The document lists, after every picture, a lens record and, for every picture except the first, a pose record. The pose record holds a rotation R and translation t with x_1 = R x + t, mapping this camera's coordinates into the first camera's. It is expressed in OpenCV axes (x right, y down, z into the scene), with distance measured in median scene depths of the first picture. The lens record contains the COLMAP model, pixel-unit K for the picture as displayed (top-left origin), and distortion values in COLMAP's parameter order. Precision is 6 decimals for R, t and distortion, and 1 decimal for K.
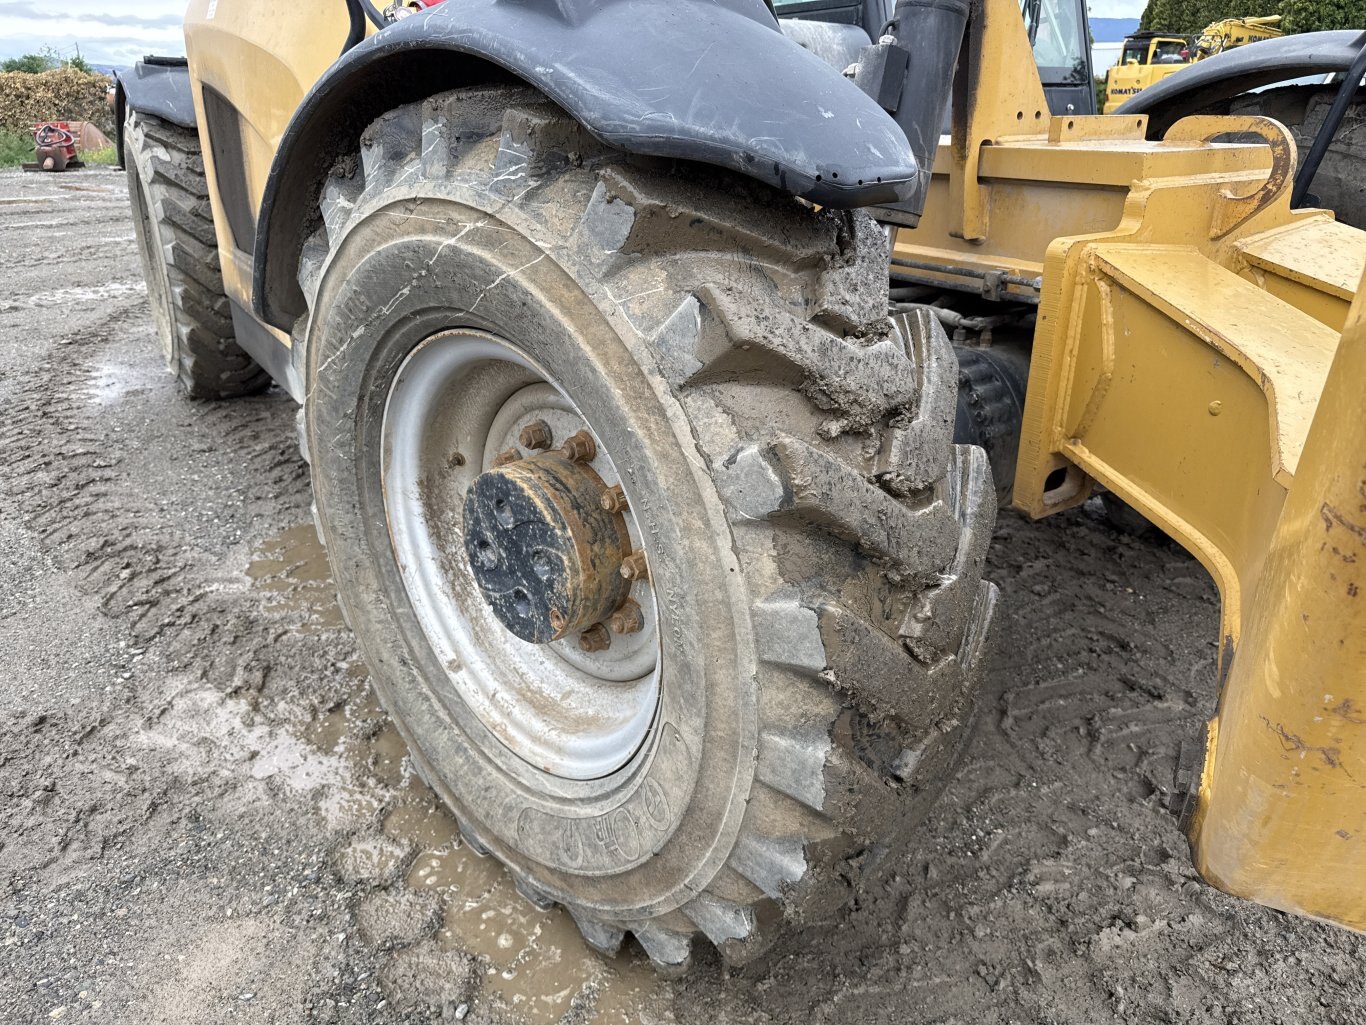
lens RADIAL K [[895.6, 0, 706.7], [0, 895.6, 513.3], [0, 0, 1]] dist [0.000434, 0.000322]
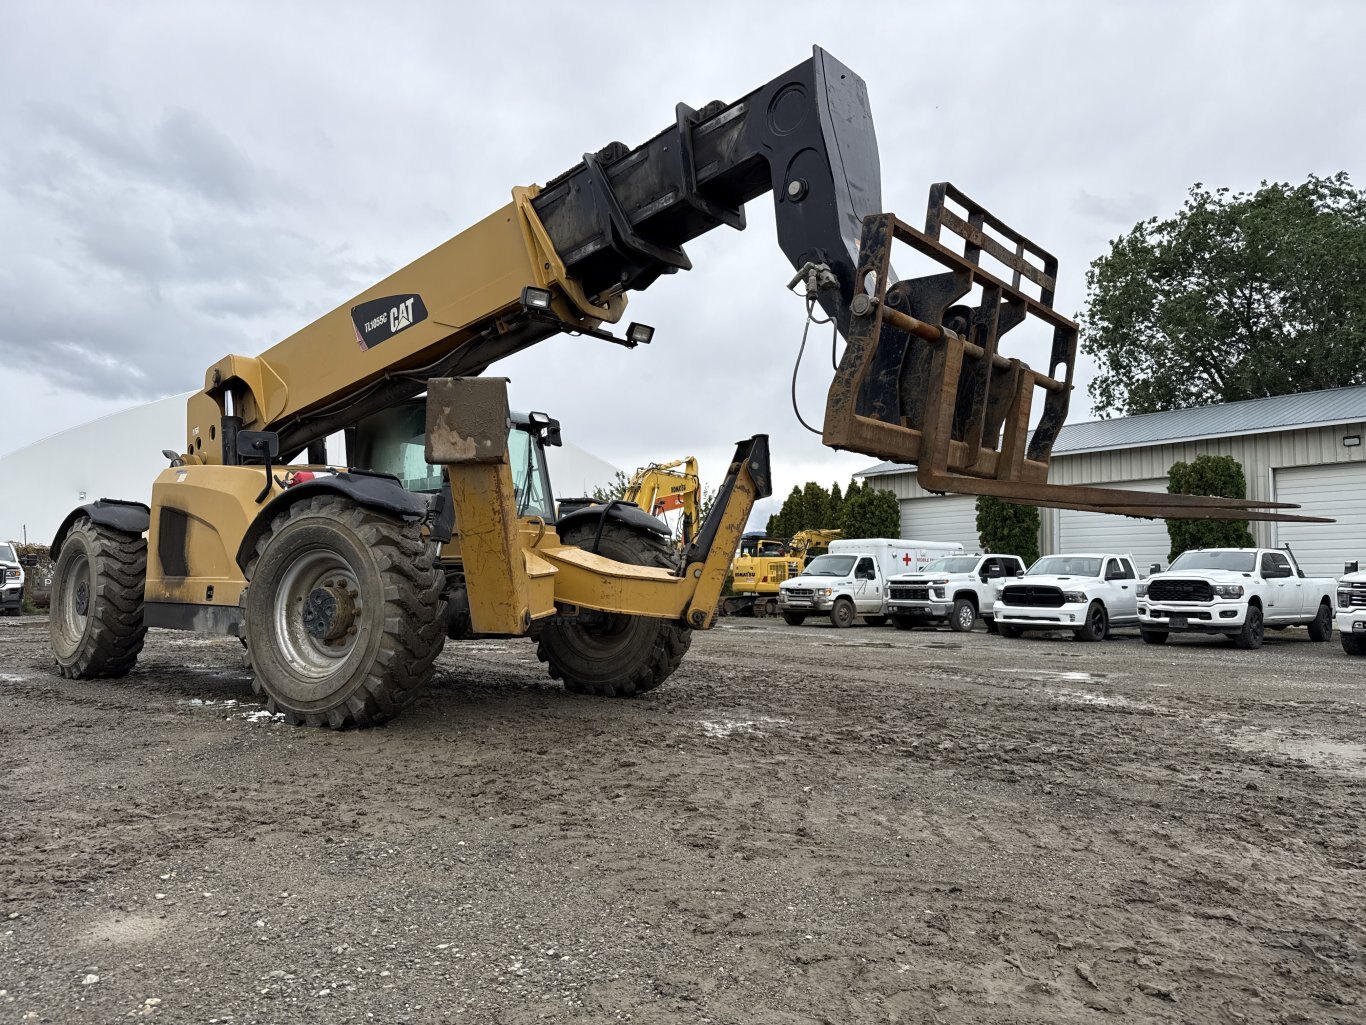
lens RADIAL K [[964.5, 0, 680.3], [0, 964.5, 527.4], [0, 0, 1]] dist [-0.010210, -0.003249]
pose [[0.968158, 0.038260, 0.247398, 0.265583], [0.086371, 0.876519, -0.473554, 2.137984], [-0.234967, 0.479844, 0.845305, -3.456122]]
